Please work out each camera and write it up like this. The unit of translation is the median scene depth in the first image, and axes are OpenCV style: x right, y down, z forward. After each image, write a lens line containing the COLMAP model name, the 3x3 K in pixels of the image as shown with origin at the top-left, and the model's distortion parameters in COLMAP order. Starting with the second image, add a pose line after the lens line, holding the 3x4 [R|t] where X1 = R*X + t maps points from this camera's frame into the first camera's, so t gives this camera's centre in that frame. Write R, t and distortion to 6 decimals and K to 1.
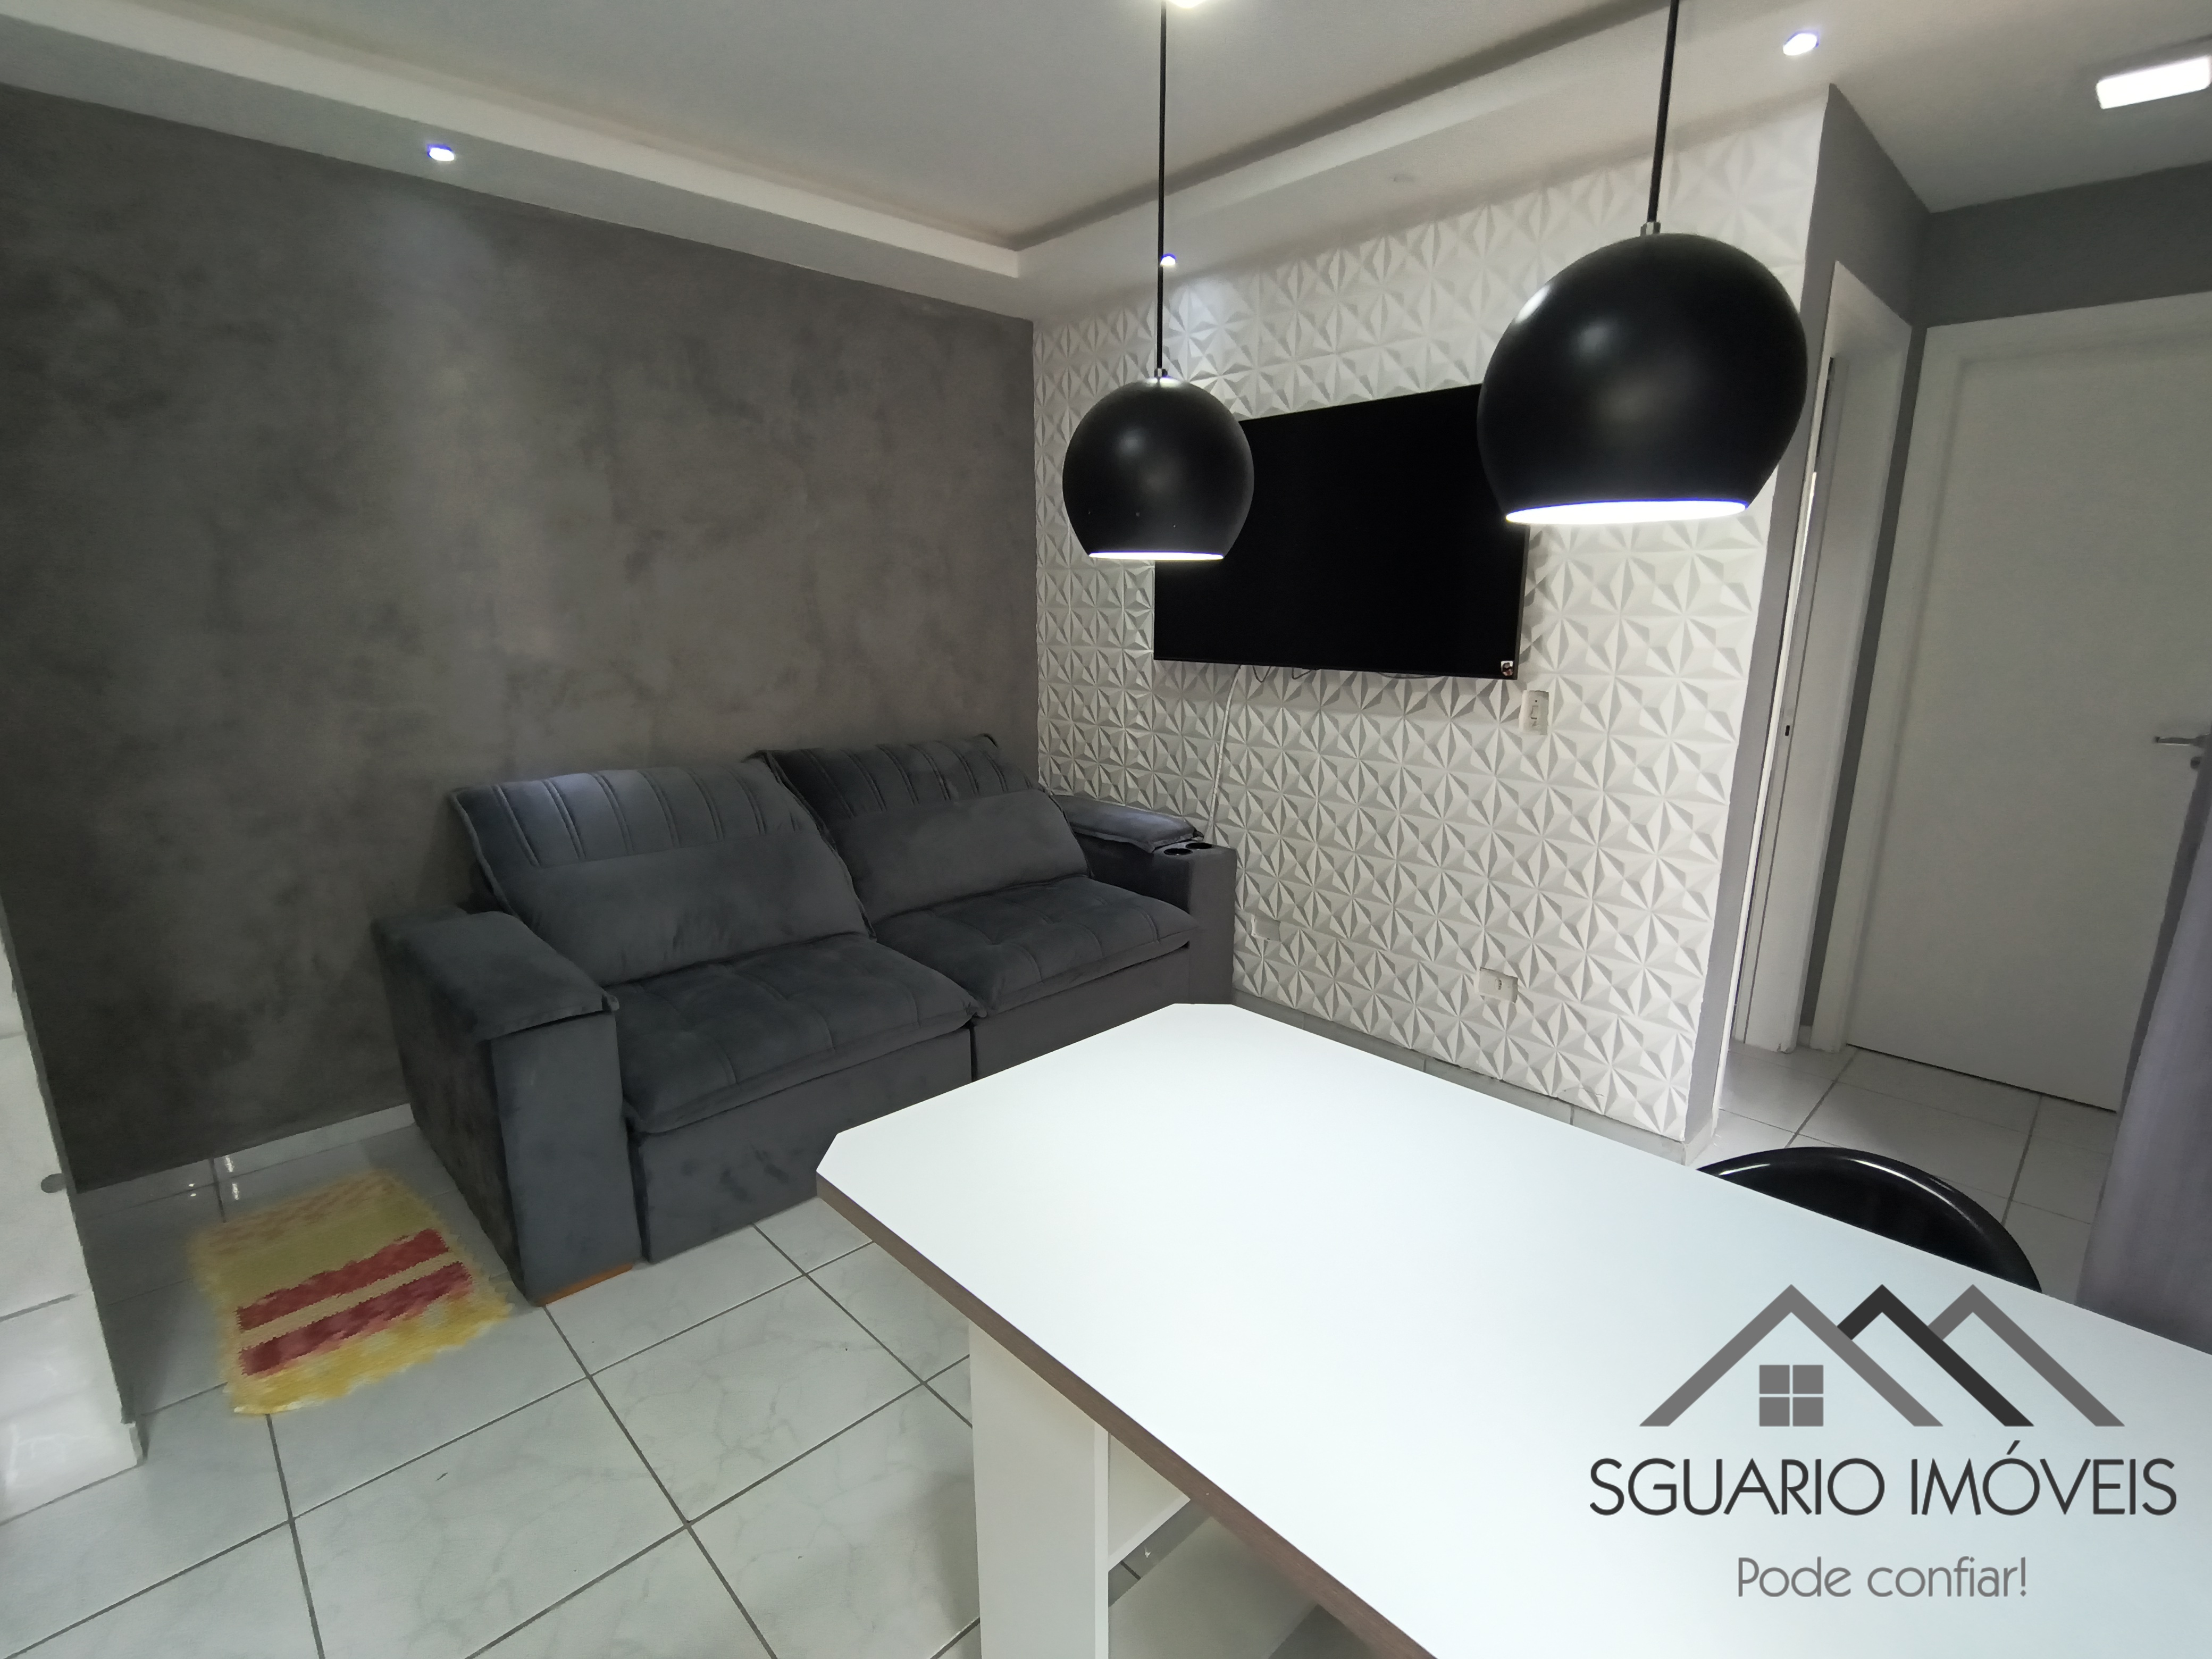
lens RADIAL K [[1025.2, 0, 1113.2], [0, 1025.2, 847.6], [0, 0, 1]] dist [-0.012534, 0.002473]
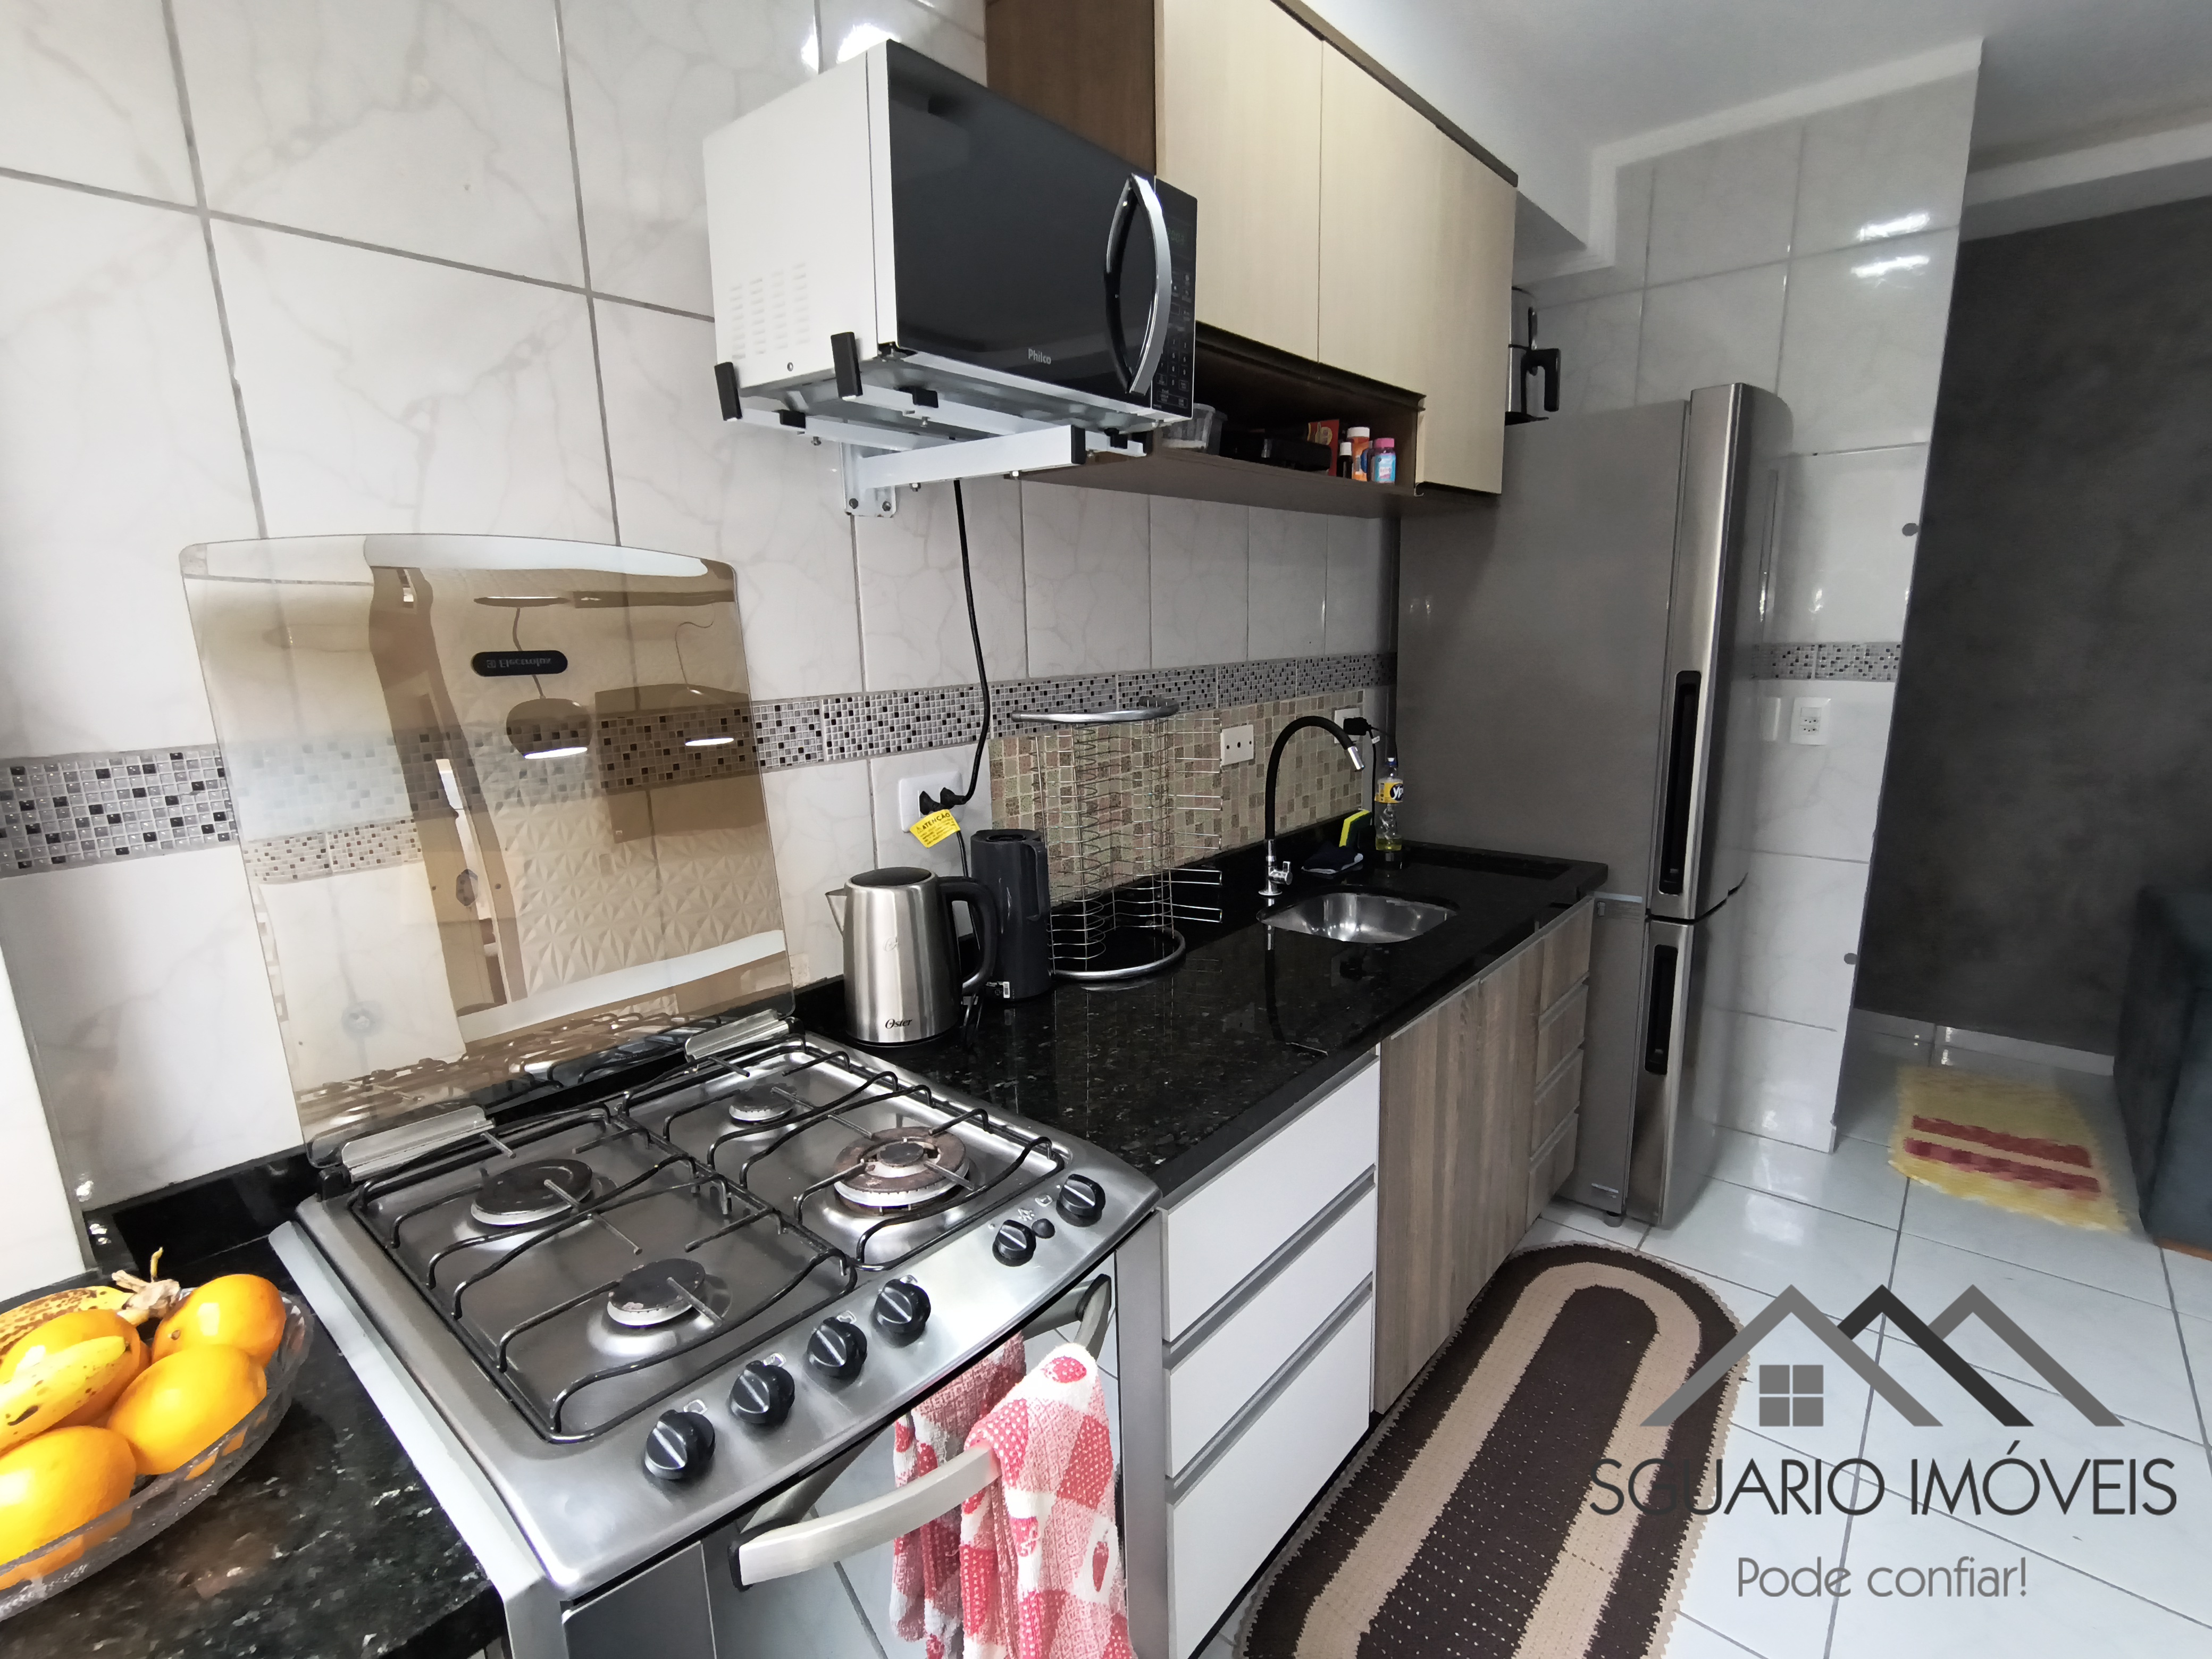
lens RADIAL K [[1025.2, 0, 1114.8], [0, 1025.2, 835.6], [0, 0, 1]] dist [-0.012534, 0.002473]
pose [[0.084451, 0.209287, -0.974201, 0.215371], [-0.211453, 0.959190, 0.187731, 0.046574], [0.973733, 0.190143, 0.125259, -0.208085]]
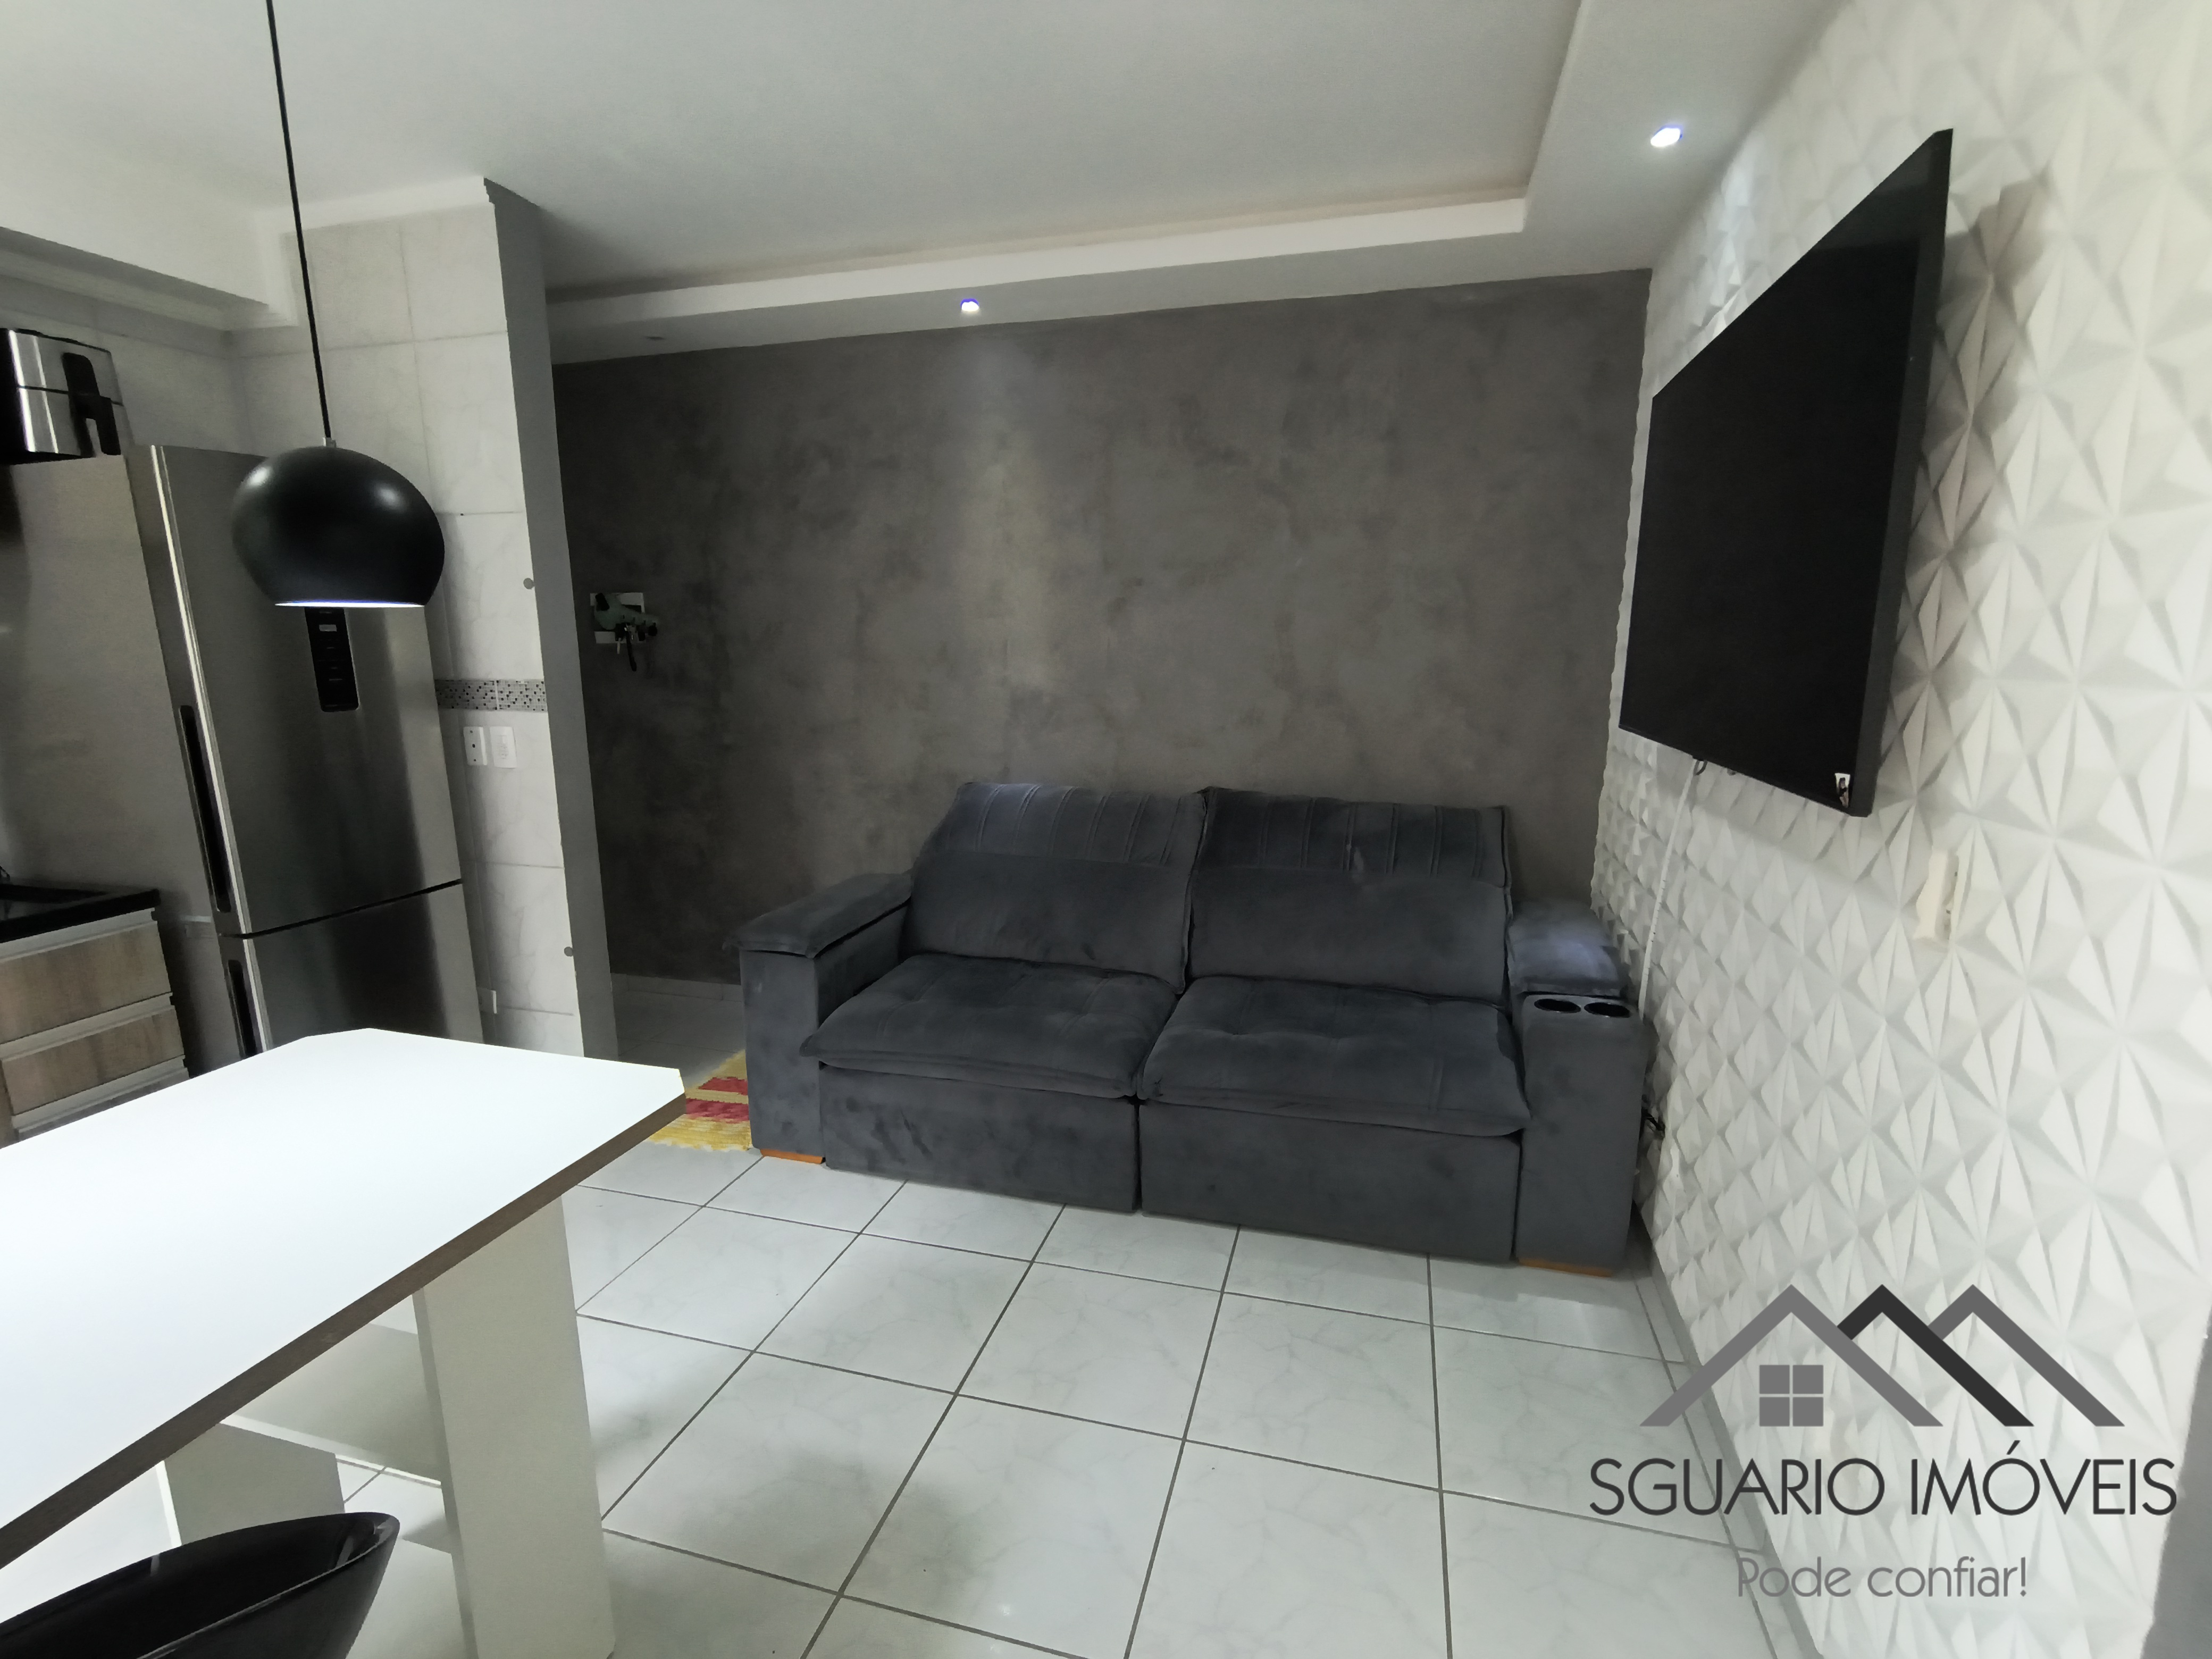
lens RADIAL K [[1025.2, 0, 1104.7], [0, 1025.2, 848.6], [0, 0, 1]] dist [-0.012534, 0.002473]
pose [[0.505494, 0.171198, -0.845675, 0.547933], [-0.200915, 0.976531, 0.077593, -0.107002], [0.839112, 0.130686, 0.528027, 0.437340]]
